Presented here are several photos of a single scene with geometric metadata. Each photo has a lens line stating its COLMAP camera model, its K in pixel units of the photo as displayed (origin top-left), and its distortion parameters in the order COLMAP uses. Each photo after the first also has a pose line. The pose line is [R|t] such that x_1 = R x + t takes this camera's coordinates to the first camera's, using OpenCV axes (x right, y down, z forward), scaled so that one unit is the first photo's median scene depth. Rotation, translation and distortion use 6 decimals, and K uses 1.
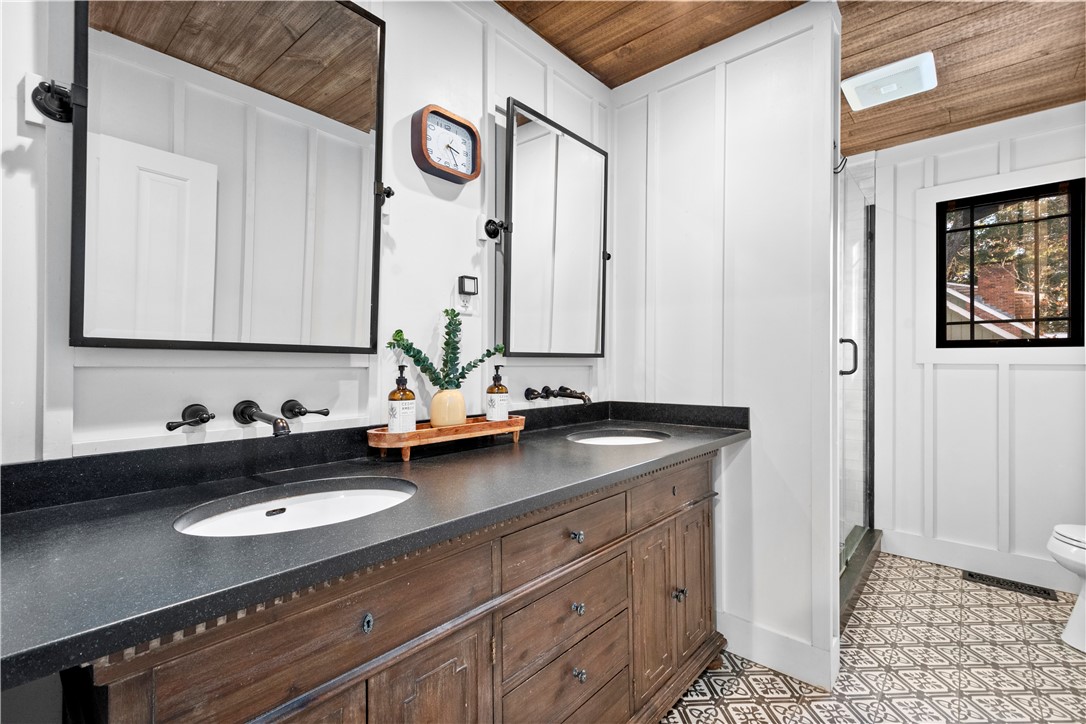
lens RADIAL K [[482.9, 0, 544.9], [0, 482.9, 359.5], [0, 0, 1]] dist [0.009747, 0.000018]
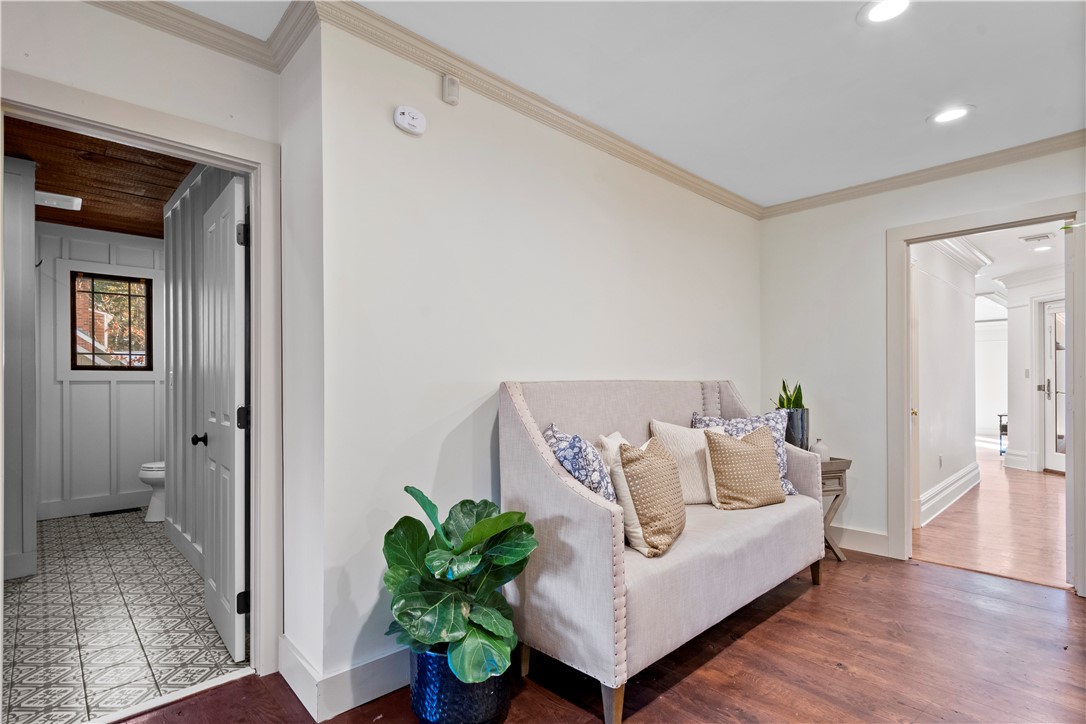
lens RADIAL K [[521.0, 0, 529.9], [0, 521.0, 380.4], [0, 0, 1]] dist [-0.001204, -0.000563]
pose [[0.095633, -0.006055, 0.995398, -0.989904], [-0.002254, 0.999978, 0.006300, -0.009432], [-0.995414, -0.002846, 0.095617, -0.834651]]
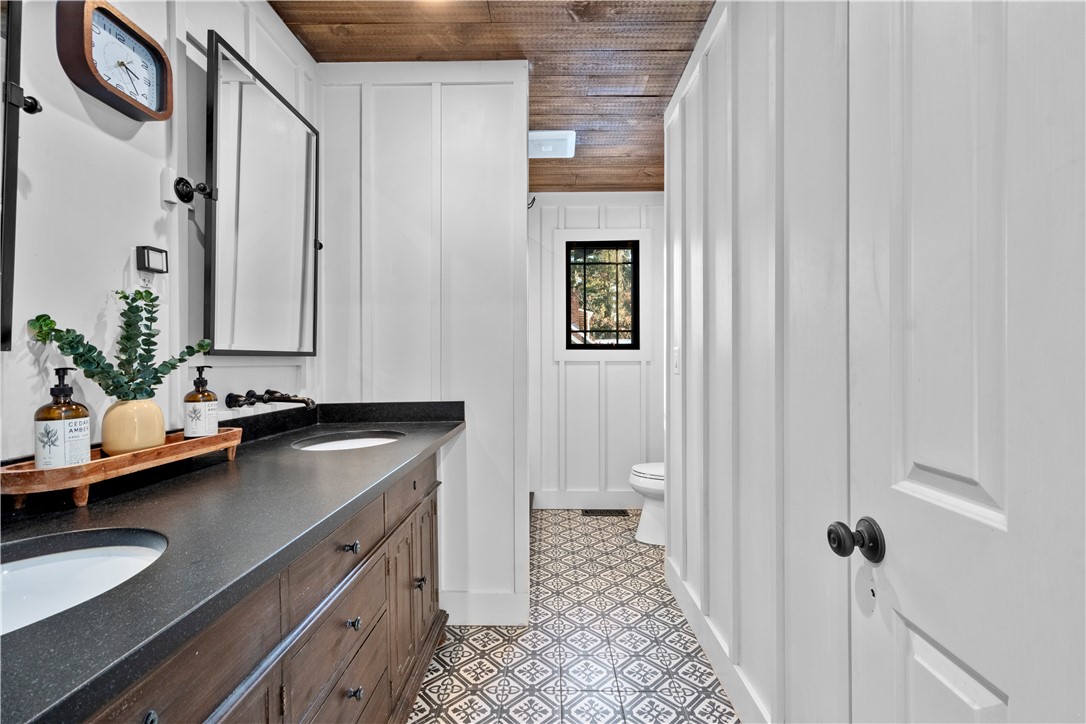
lens RADIAL K [[482.9, 0, 544.9], [0, 482.9, 360.4], [0, 0, 1]] dist [0.009747, 0.000018]
pose [[0.762204, -0.004735, 0.647319, -0.168359], [0.001645, 0.999984, 0.005378, -0.000553], [-0.647335, -0.003034, 0.762200, 0.029302]]
